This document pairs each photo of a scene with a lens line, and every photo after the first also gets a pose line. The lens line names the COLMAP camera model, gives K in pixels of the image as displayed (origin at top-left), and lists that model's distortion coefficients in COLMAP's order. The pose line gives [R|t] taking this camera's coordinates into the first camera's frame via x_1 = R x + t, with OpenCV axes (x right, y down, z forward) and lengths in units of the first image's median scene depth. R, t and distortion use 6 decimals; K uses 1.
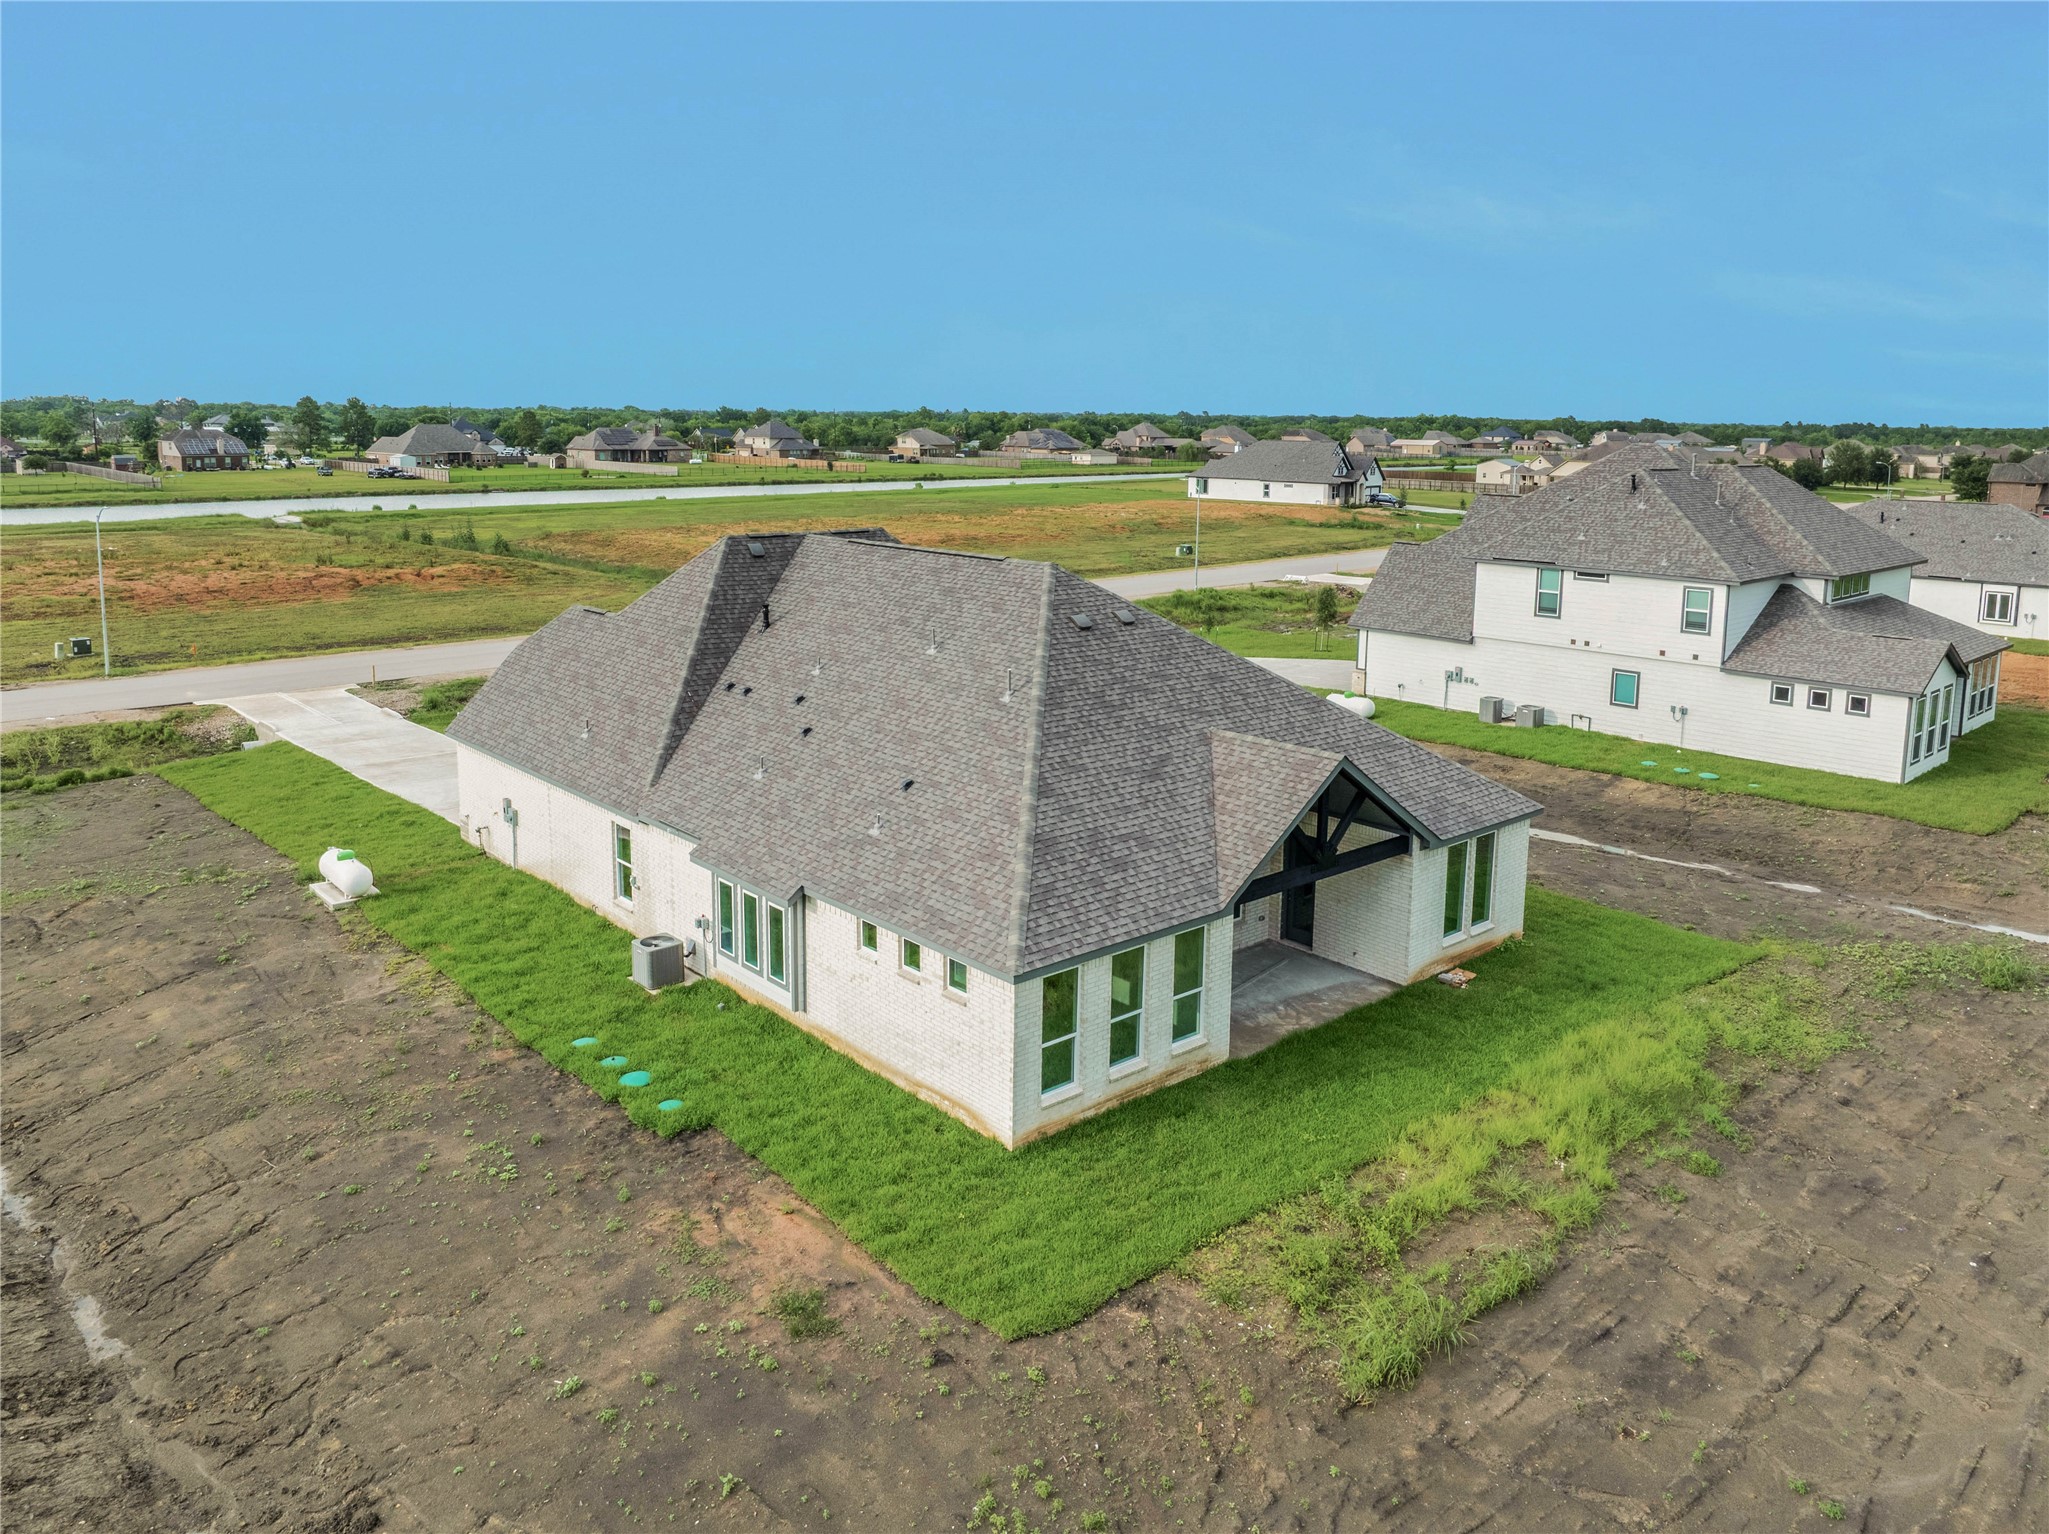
lens RADIAL K [[1478.2, 0, 1013.9], [0, 1478.2, 626.8], [0, 0, 1]] dist [-0.020971, -0.010957]
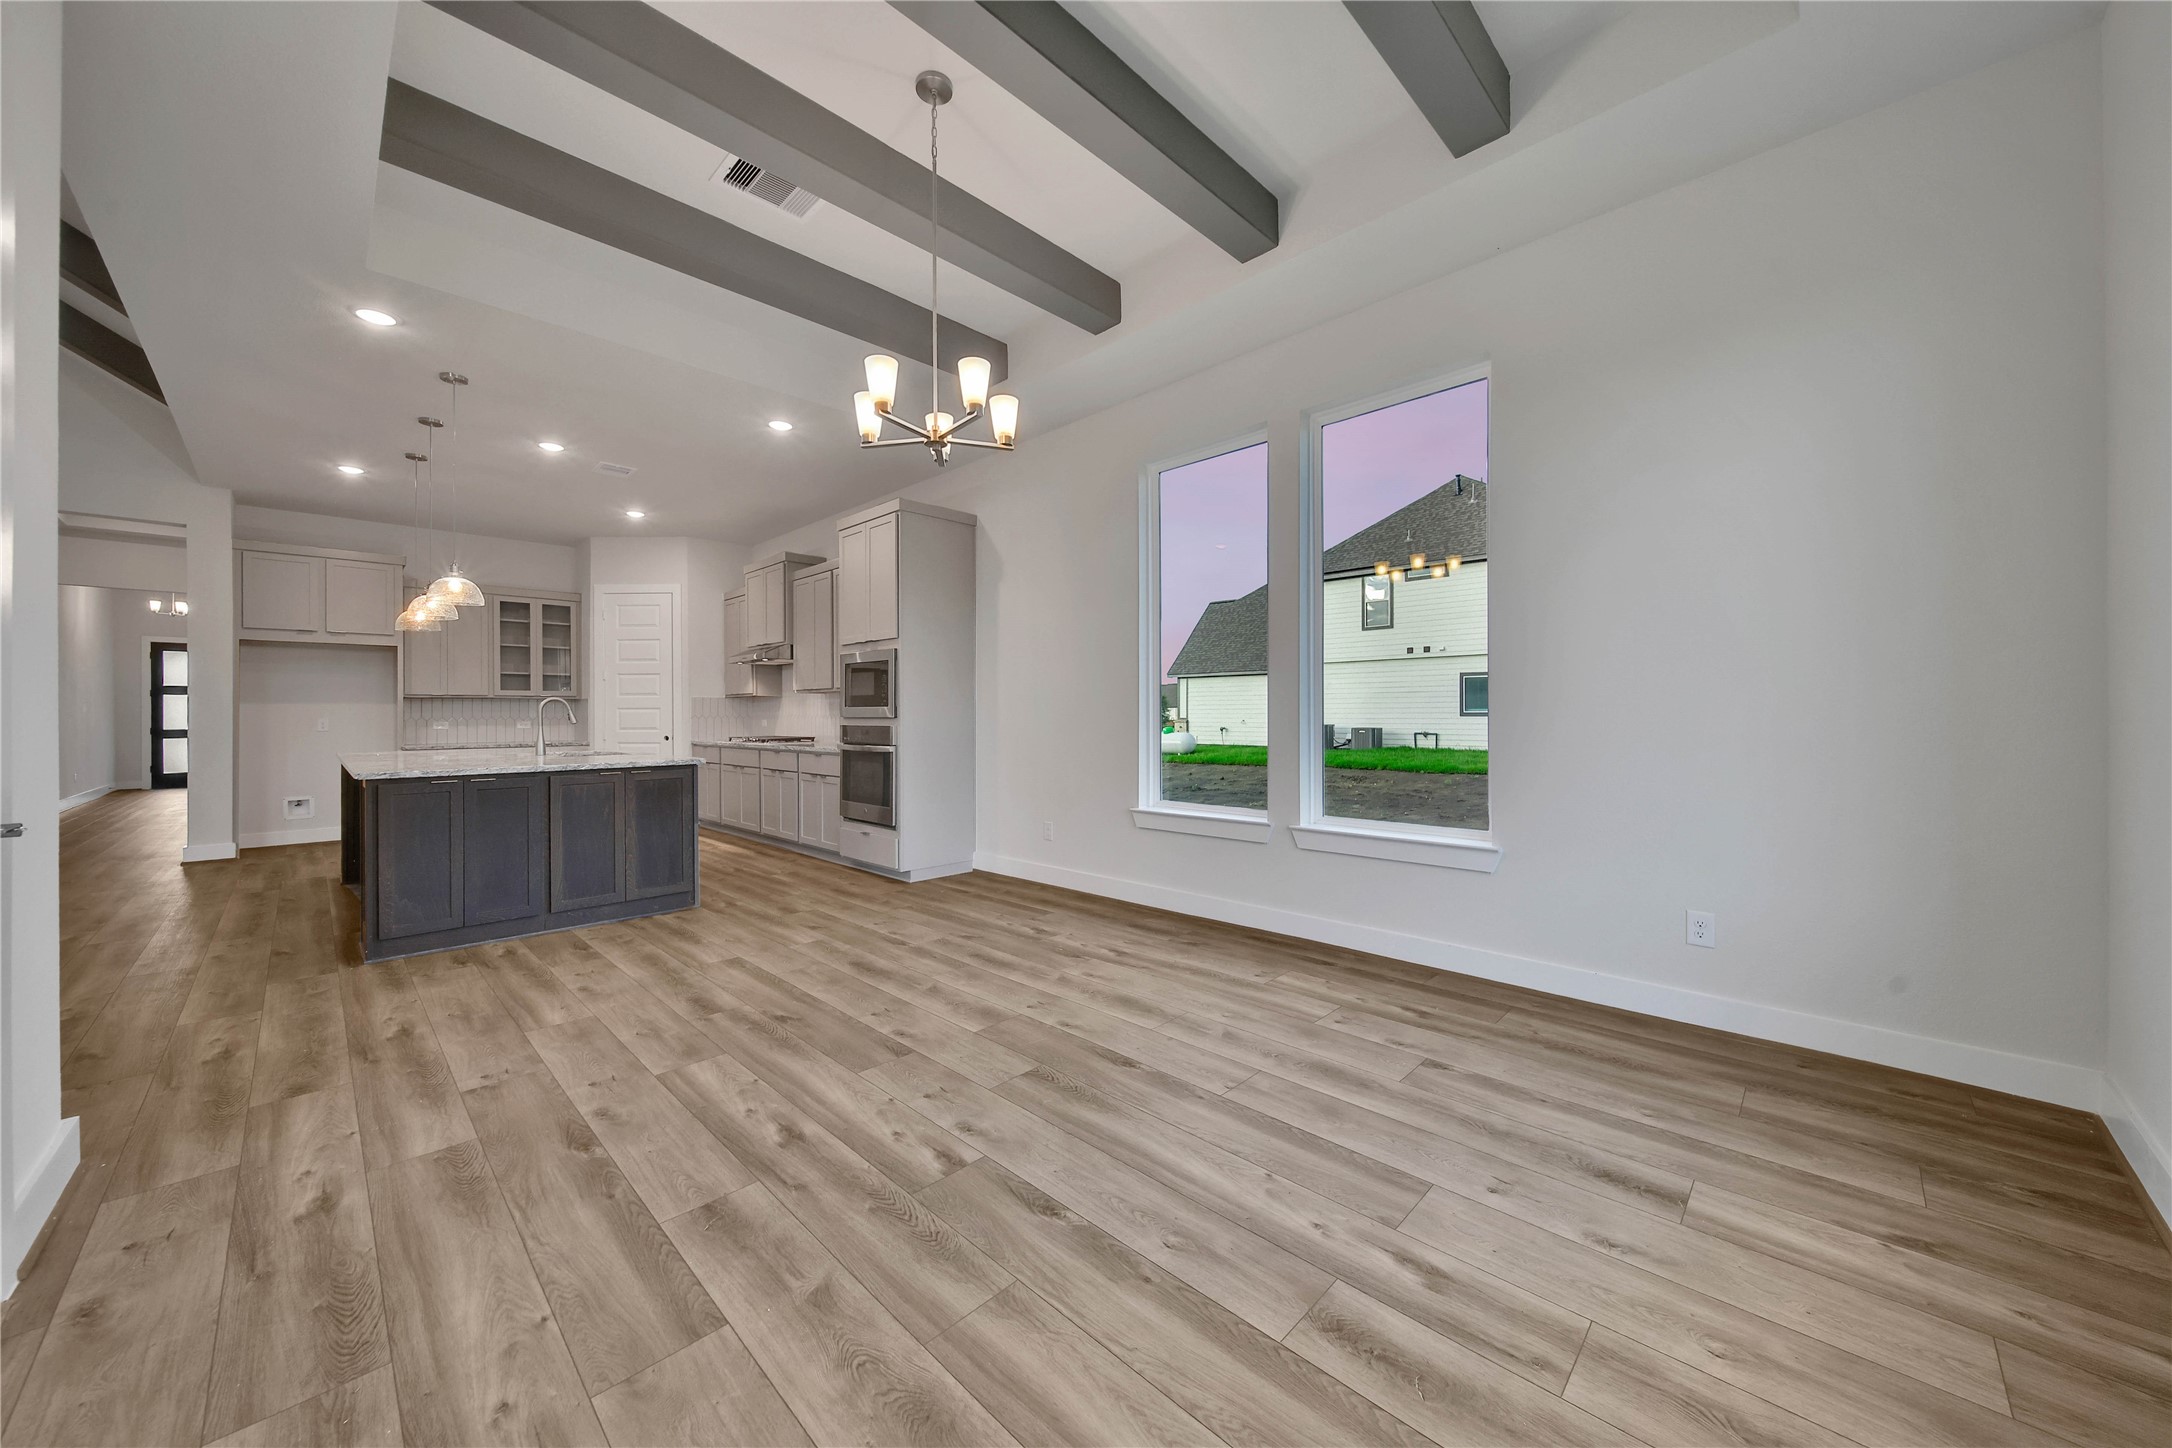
lens RADIAL K [[762.4, 0, 1074.2], [0, 762.4, 725.6], [0, 0, 1]] dist [0.004950, -0.001955]
pose [[0.997604, -0.021680, 0.065692, 0.269076], [0.029855, 0.991564, -0.126131, 0.200960], [-0.062403, 0.127790, 0.989836, 1.041338]]
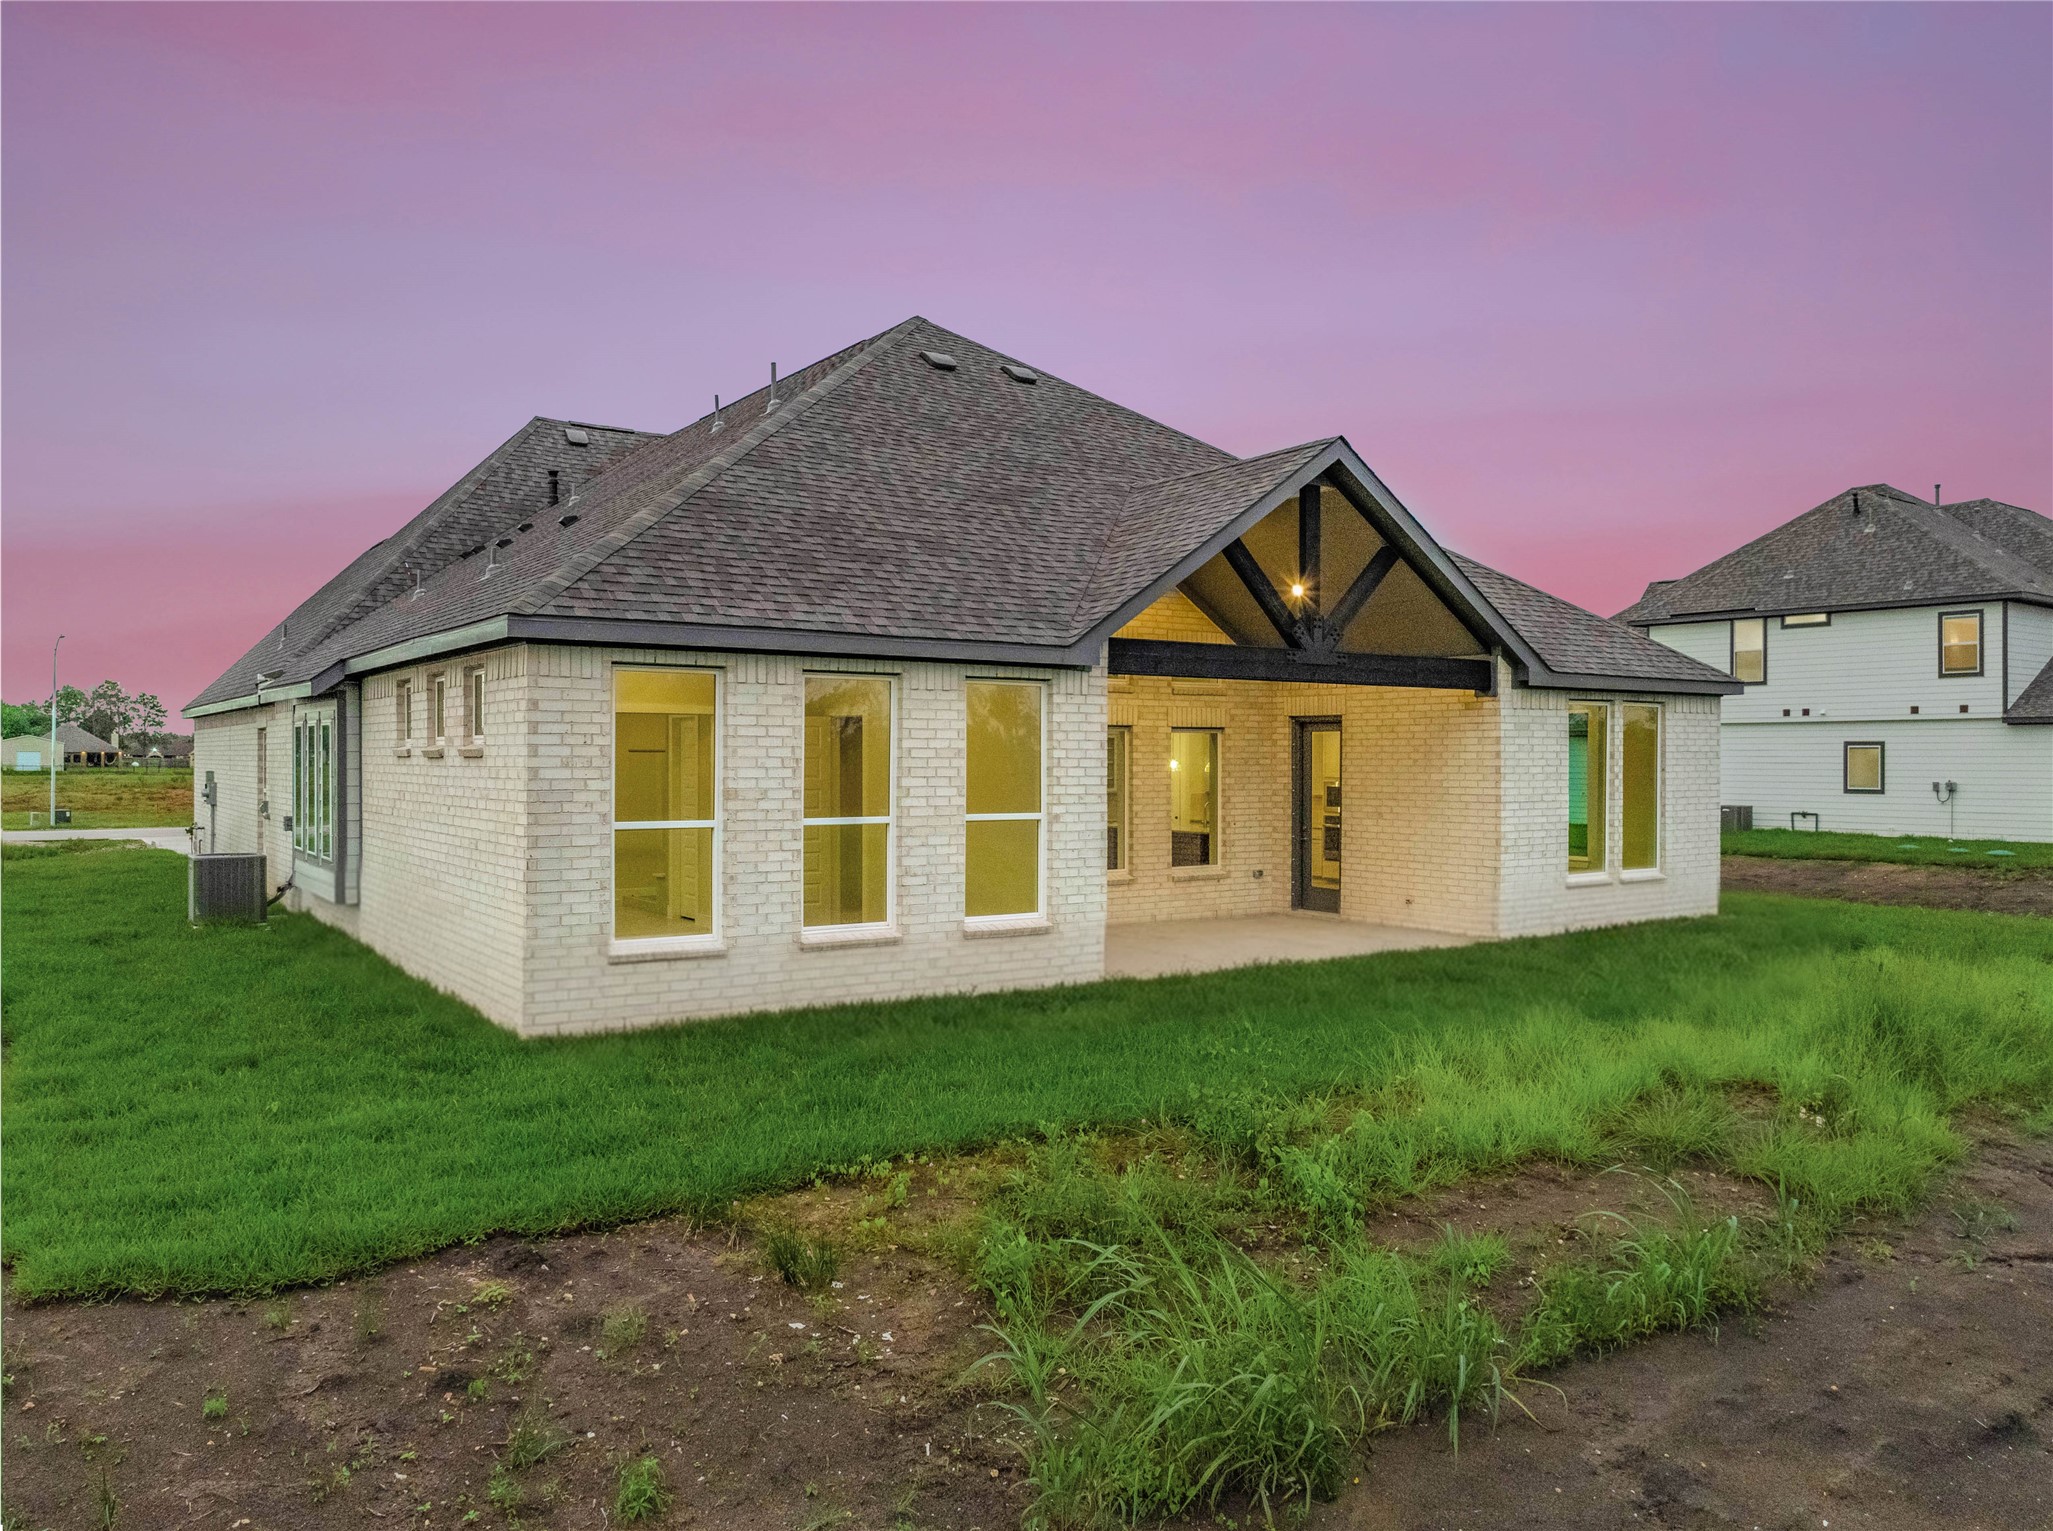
lens RADIAL K [[1481.1, 0, 1029.8], [0, 1481.1, 762.2], [0, 0, 1]] dist [-0.020971, -0.010957]
pose [[0.993807, -0.009988, -0.110673, 0.155444], [-0.005095, 0.990809, -0.135173, 0.254721], [0.111006, 0.134900, 0.984622, 0.433828]]
